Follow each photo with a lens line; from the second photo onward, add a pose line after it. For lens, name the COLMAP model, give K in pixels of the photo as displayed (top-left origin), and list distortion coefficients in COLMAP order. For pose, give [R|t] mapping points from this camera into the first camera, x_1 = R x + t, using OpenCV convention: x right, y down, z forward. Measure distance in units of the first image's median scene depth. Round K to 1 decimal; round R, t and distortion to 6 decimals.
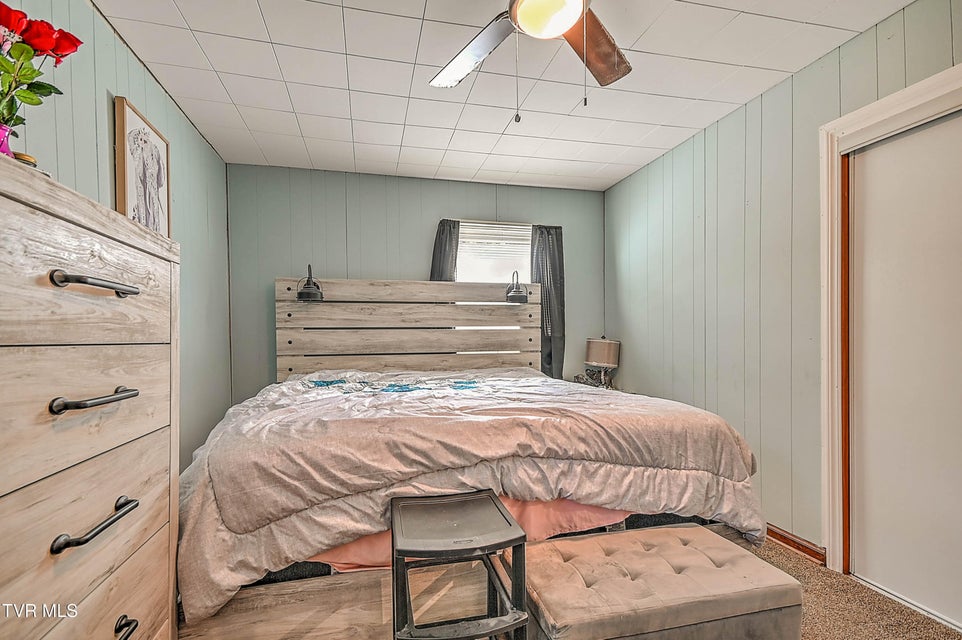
lens RADIAL K [[446.8, 0, 475.4], [0, 446.8, 334.3], [0, 0, 1]] dist [0.015417, -0.000491]
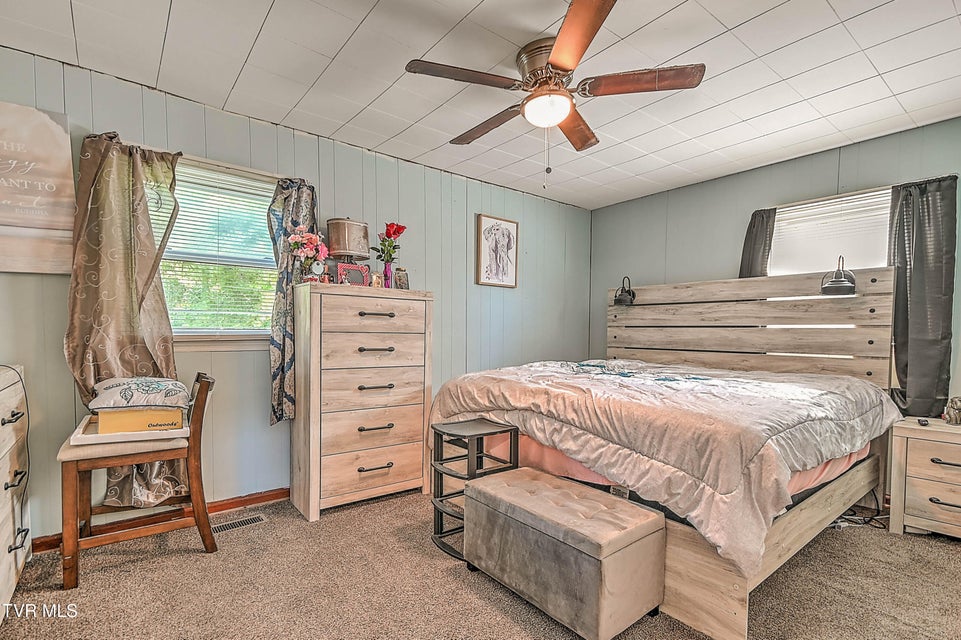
lens RADIAL K [[446.3, 0, 474.9], [0, 446.3, 334.3], [0, 0, 1]] dist [0.015417, -0.000491]
pose [[0.421349, 0.018287, -0.906714, 0.994554], [-0.011656, 0.999823, 0.014748, -0.008616], [0.906824, 0.004355, 0.421487, 0.120037]]
